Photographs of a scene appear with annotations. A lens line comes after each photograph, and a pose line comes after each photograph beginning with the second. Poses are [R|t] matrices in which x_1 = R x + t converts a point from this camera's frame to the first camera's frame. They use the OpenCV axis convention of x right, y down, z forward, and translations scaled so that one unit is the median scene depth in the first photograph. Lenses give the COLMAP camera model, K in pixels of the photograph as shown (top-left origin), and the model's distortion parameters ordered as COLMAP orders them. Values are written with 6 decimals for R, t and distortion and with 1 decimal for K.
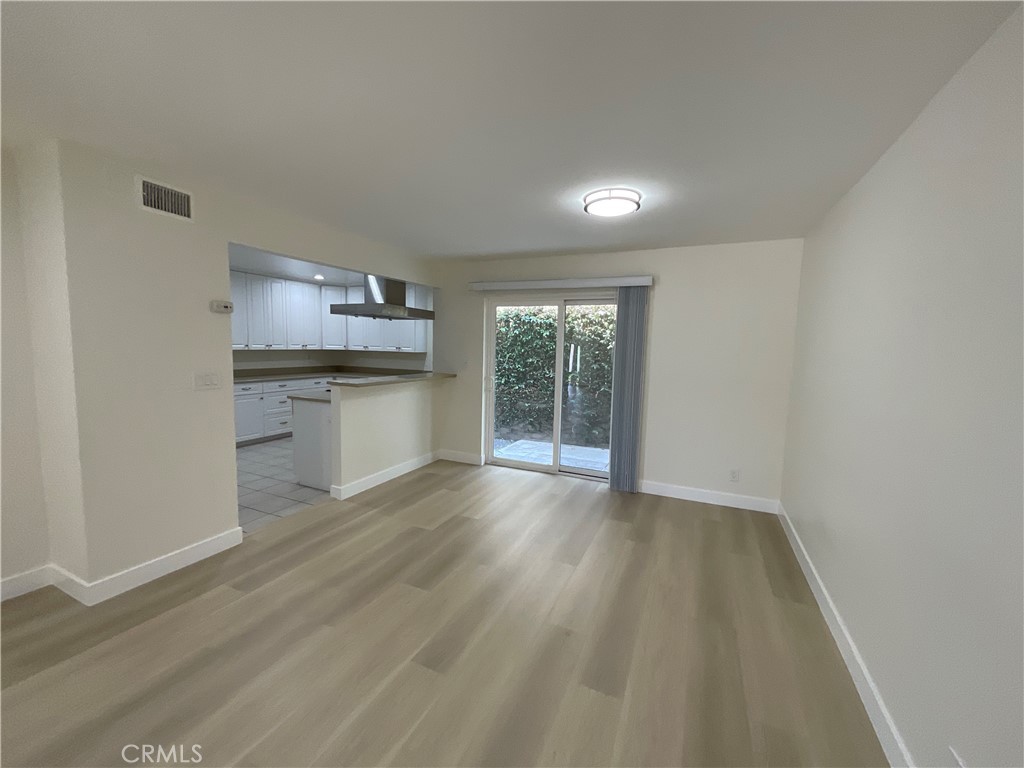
lens RADIAL K [[413.5, 0, 512.0], [0, 413.5, 384.0], [0, 0, 1]] dist [-0.000292, 0.000554]
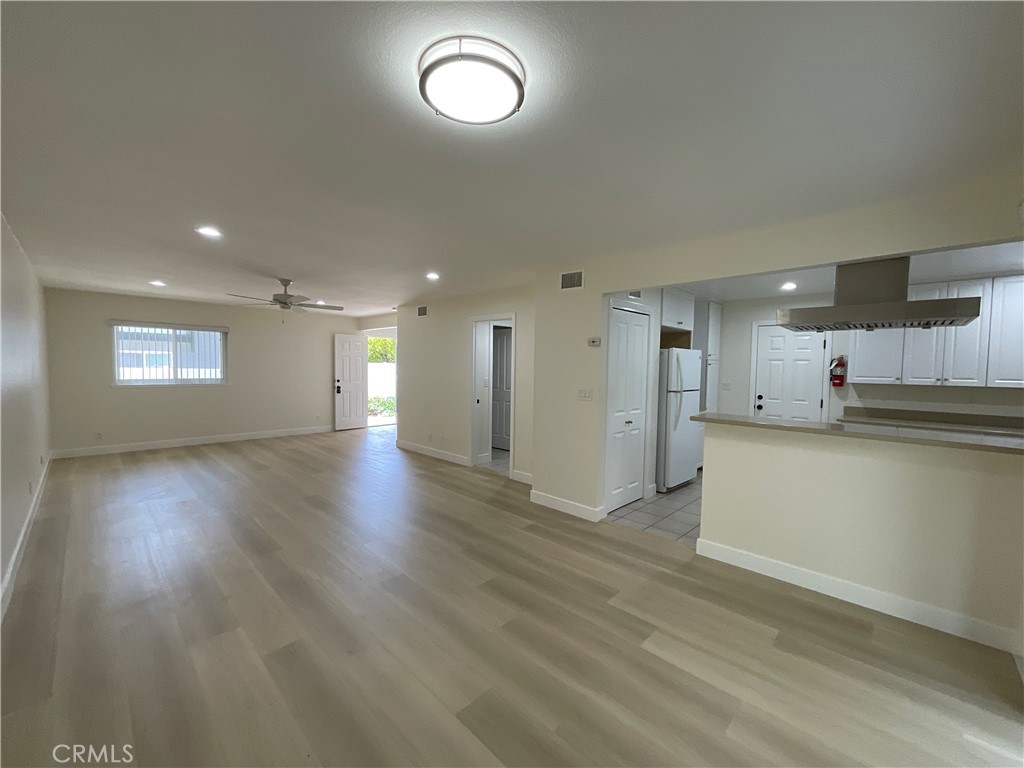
lens RADIAL K [[413.5, 0, 512.0], [0, 413.5, 384.0], [0, 0, 1]] dist [-0.000292, 0.000554]
pose [[-0.337037, 0.009784, -0.941440, 0.375581], [-0.112708, 0.992336, 0.050663, -0.046370], [0.934721, 0.123183, -0.333351, 0.659734]]
